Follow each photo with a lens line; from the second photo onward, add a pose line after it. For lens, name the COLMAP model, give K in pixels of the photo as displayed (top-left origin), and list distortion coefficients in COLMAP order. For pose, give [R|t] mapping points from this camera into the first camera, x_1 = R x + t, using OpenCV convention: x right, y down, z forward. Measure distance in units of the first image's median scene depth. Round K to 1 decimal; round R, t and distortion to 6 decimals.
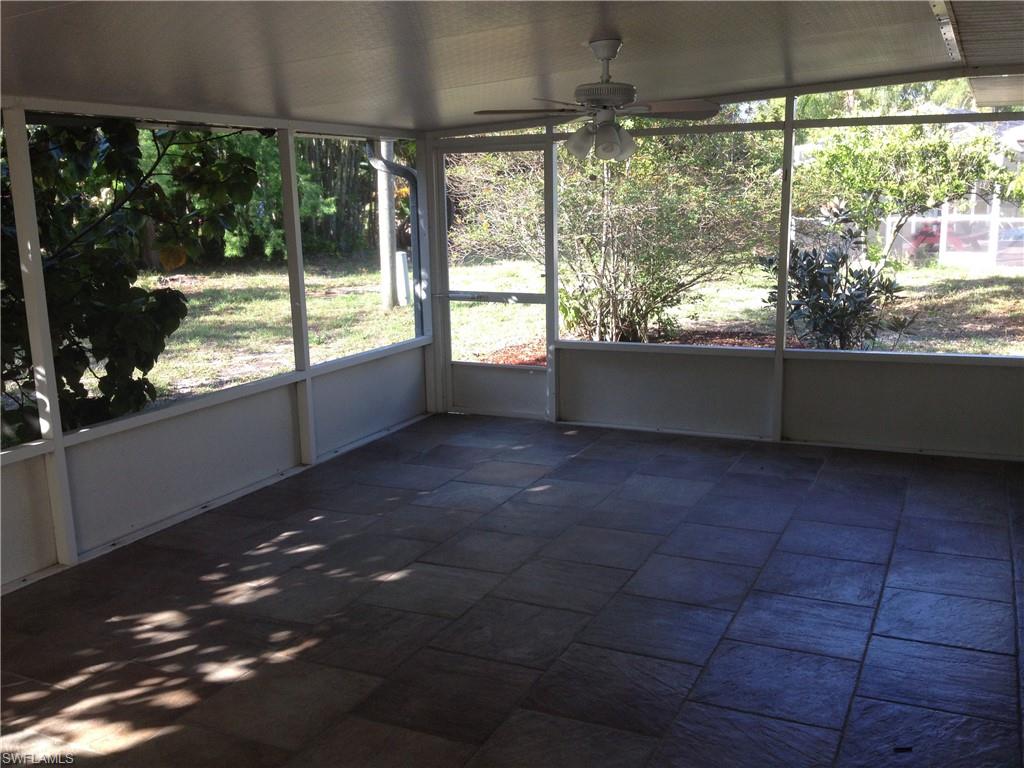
lens RADIAL K [[1005.9, 0, 512.0], [0, 1005.9, 384.0], [0, 0, 1]] dist [0.243565, -0.666020]
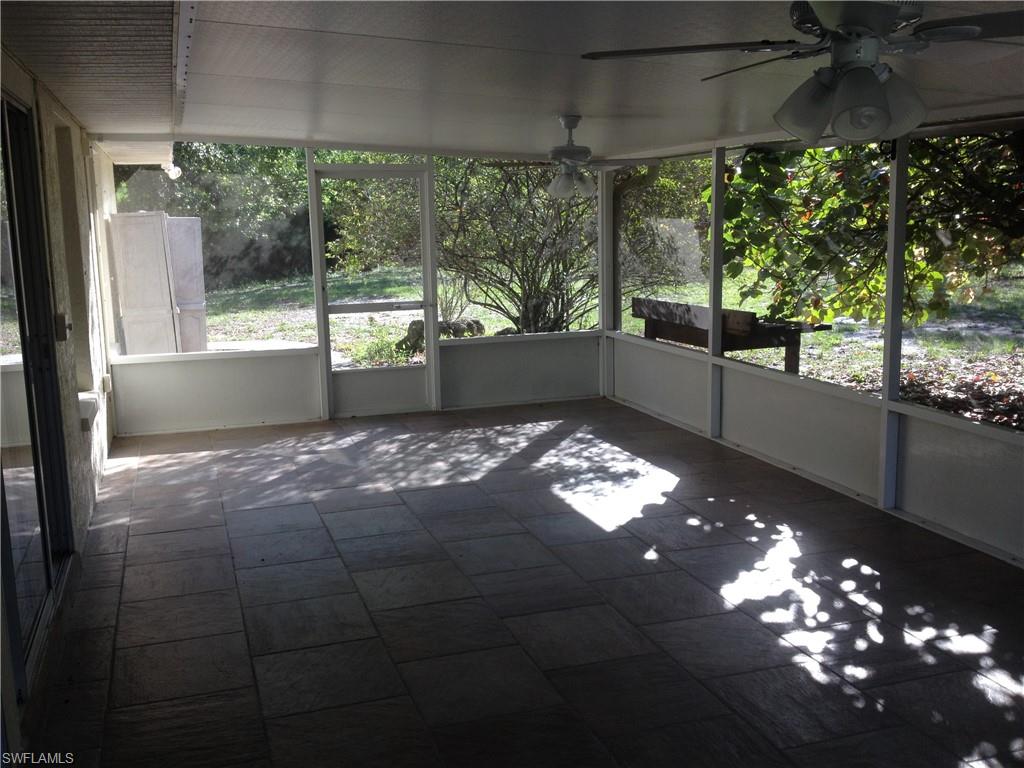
lens RADIAL K [[1005.9, 0, 512.0], [0, 1005.9, 384.0], [0, 0, 1]] dist [0.243565, -0.666020]
pose [[-0.722714, 0.143613, -0.676062, 0.605297], [-0.106708, 0.943260, 0.314443, -0.265818], [0.682860, 0.299394, -0.666383, 1.365181]]
